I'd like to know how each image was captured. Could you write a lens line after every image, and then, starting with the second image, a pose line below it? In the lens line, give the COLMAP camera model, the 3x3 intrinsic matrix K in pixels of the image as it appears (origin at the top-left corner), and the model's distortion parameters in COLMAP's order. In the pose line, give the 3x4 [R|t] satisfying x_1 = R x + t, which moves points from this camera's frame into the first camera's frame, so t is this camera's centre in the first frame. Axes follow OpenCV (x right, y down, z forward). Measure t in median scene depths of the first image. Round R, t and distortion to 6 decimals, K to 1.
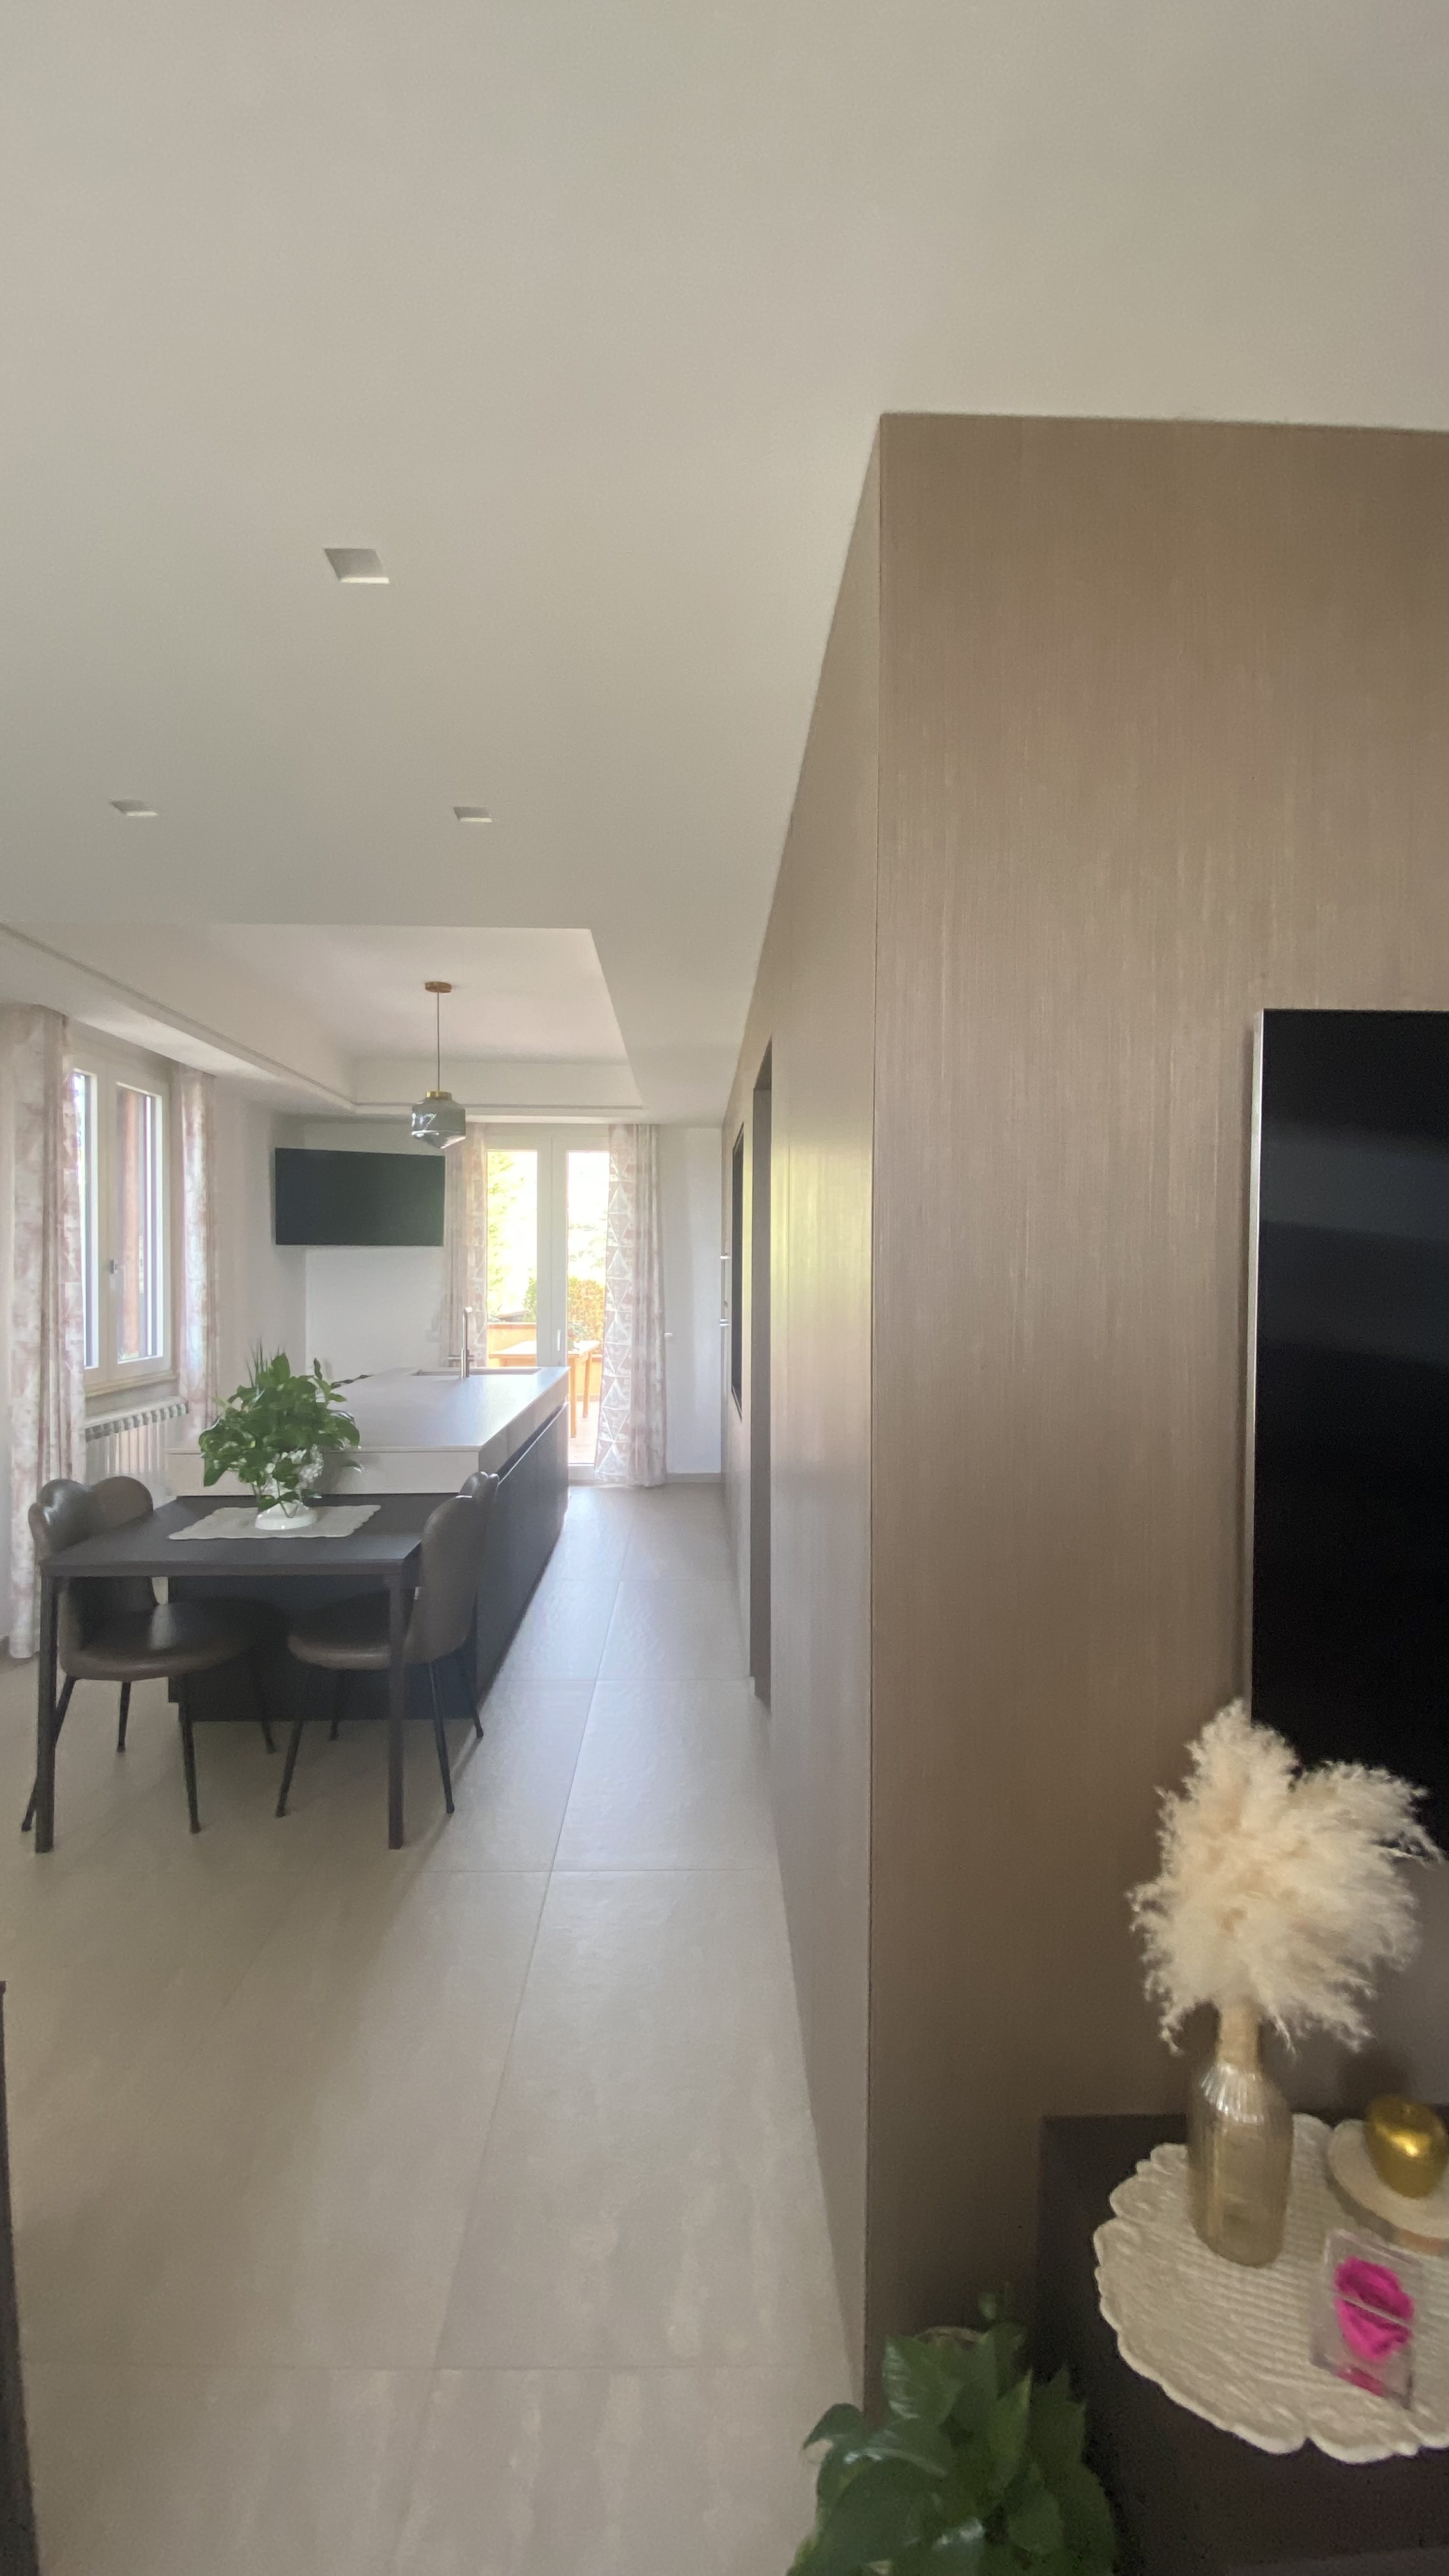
lens RADIAL K [[1041.9, 0, 725.8], [0, 1041.9, 1285.3], [0, 0, 1]] dist [-0.018295, -0.002030]
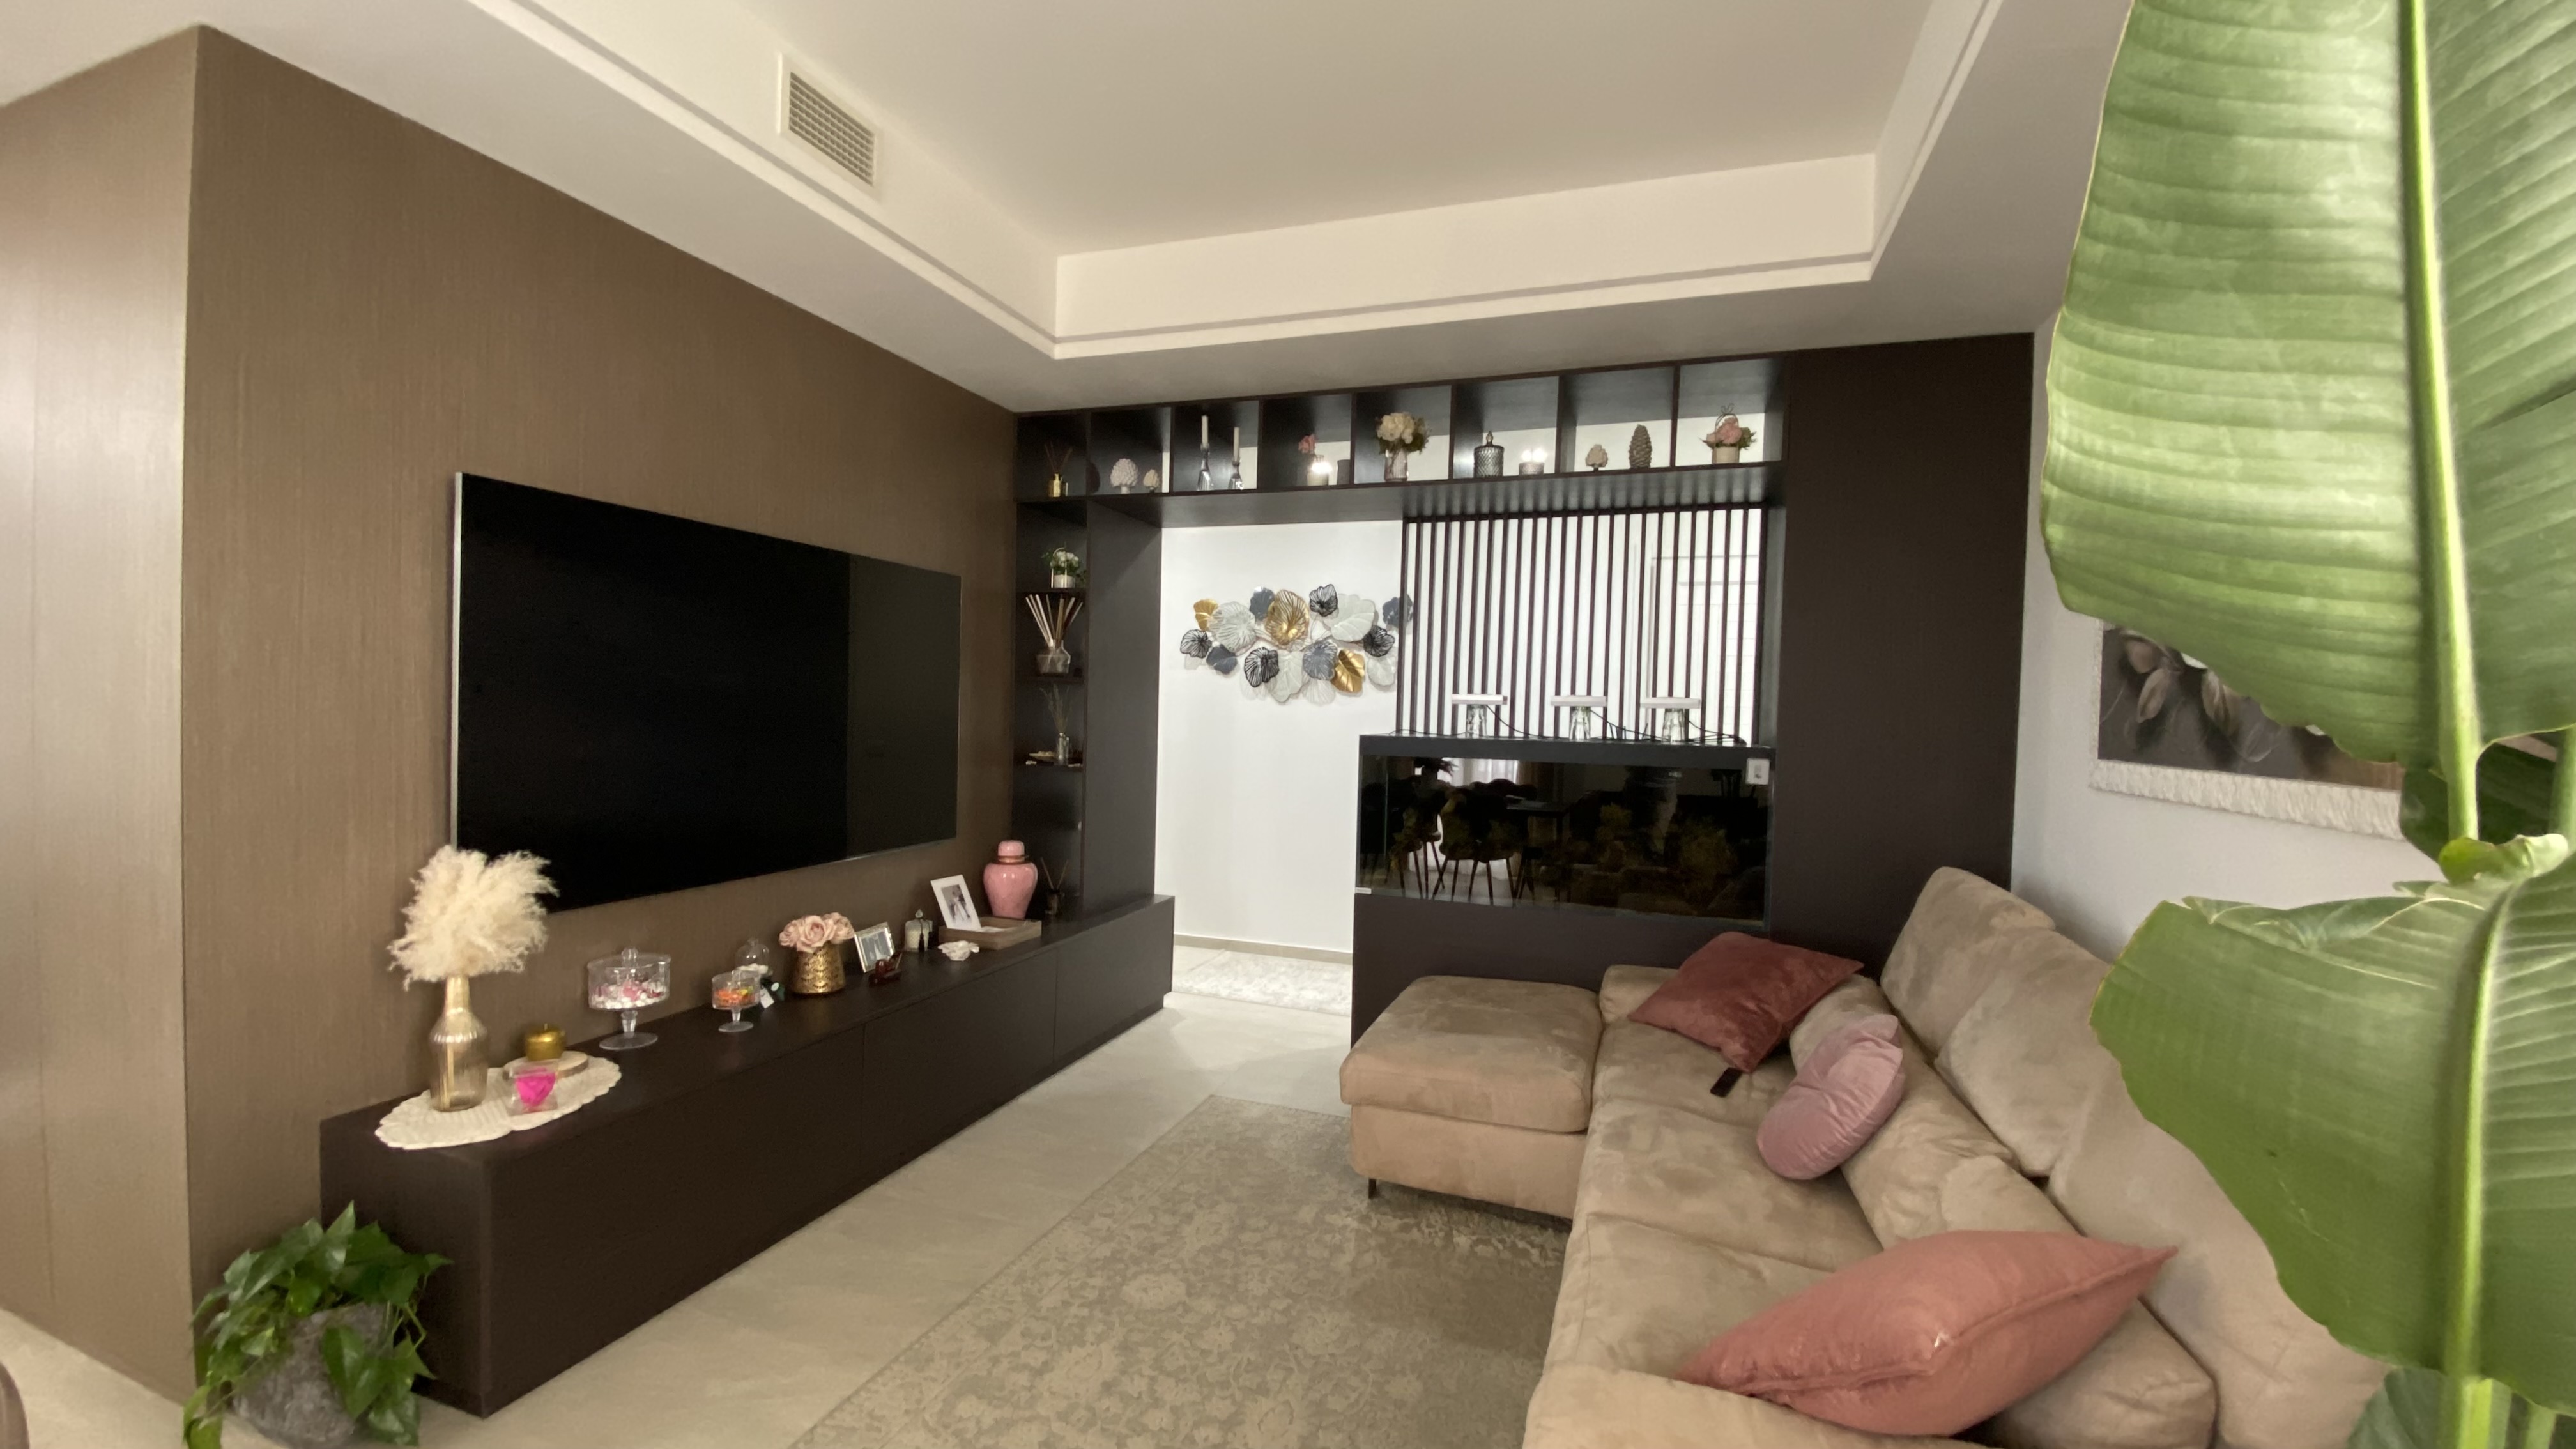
lens RADIAL K [[1008.7, 0, 1284.9], [0, 1008.7, 721.8], [0, 0, 1]] dist [-0.002378, -0.007835]
pose [[0.332583, -0.008569, 0.943035, -0.736746], [-0.011295, 0.999851, 0.013068, 0.149386], [-0.943006, -0.014998, 0.332437, -1.061038]]
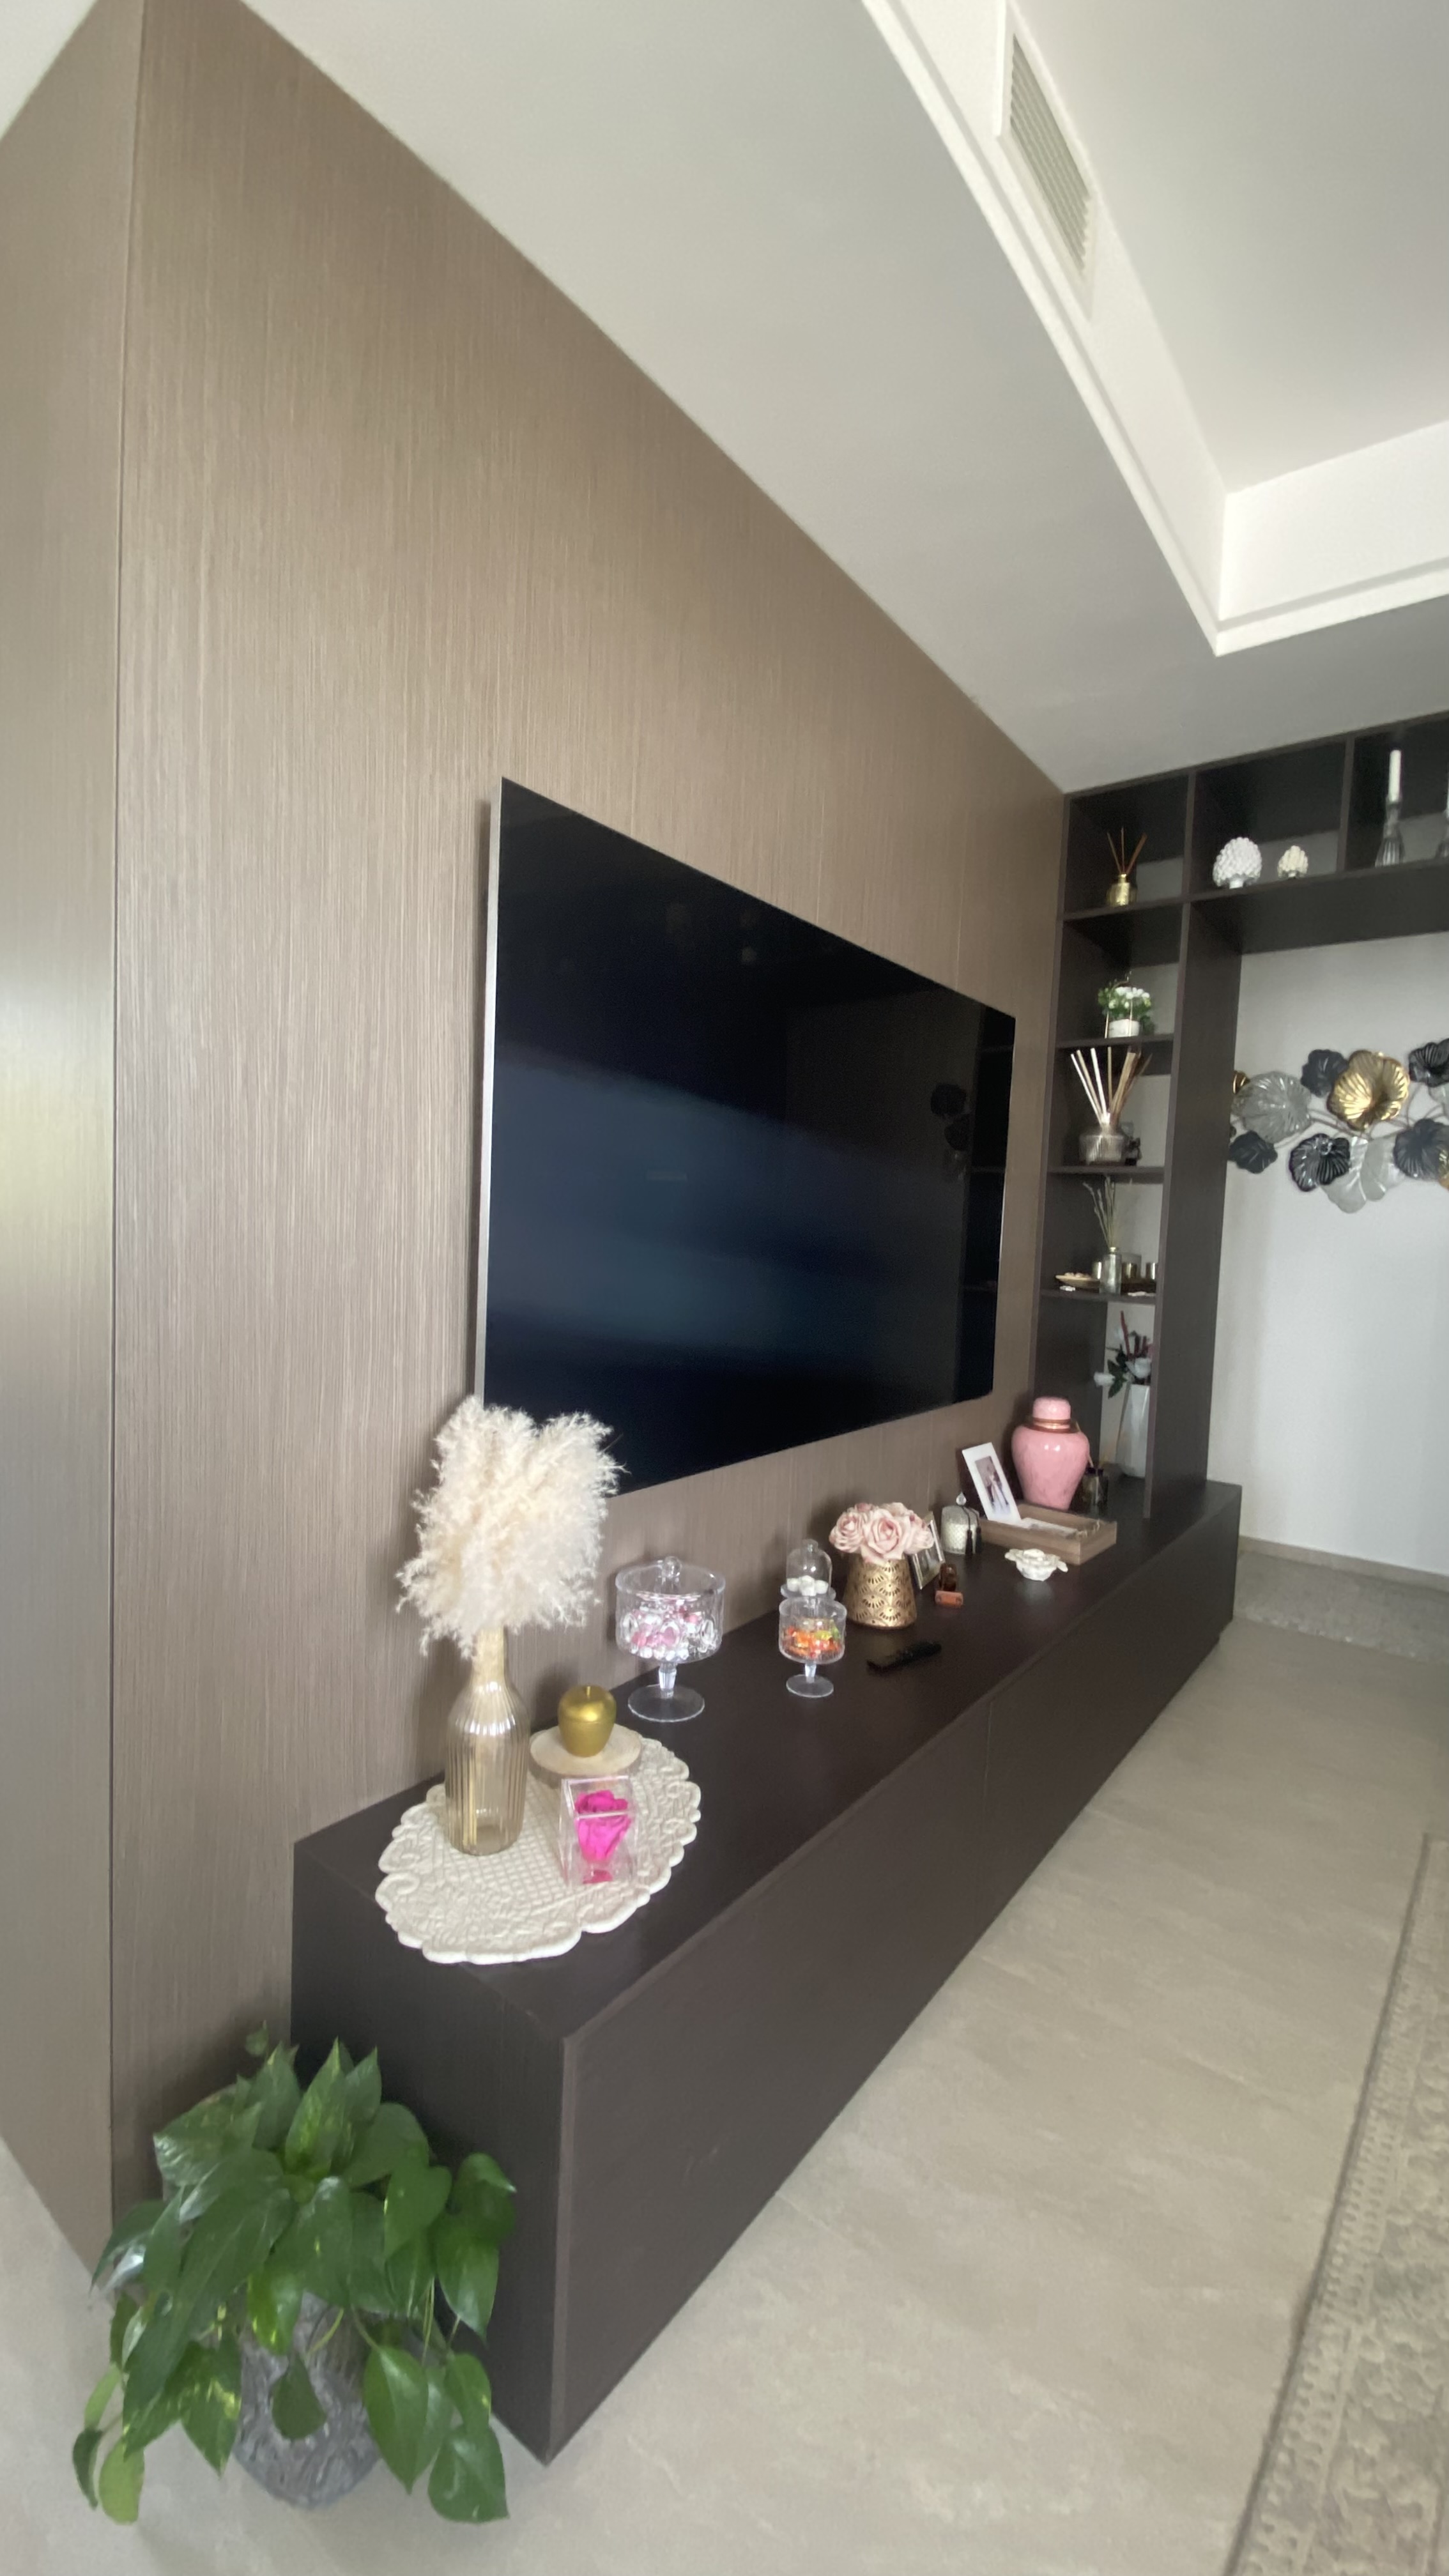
lens RADIAL K [[1008.7, 0, 698.5], [0, 1008.7, 1280.4], [0, 0, 1]] dist [-0.002378, -0.007835]
pose [[0.637815, -0.024492, 0.769800, -0.202933], [-0.033399, 0.997675, 0.059414, 0.214522], [-0.769465, -0.063606, 0.635514, 0.119818]]
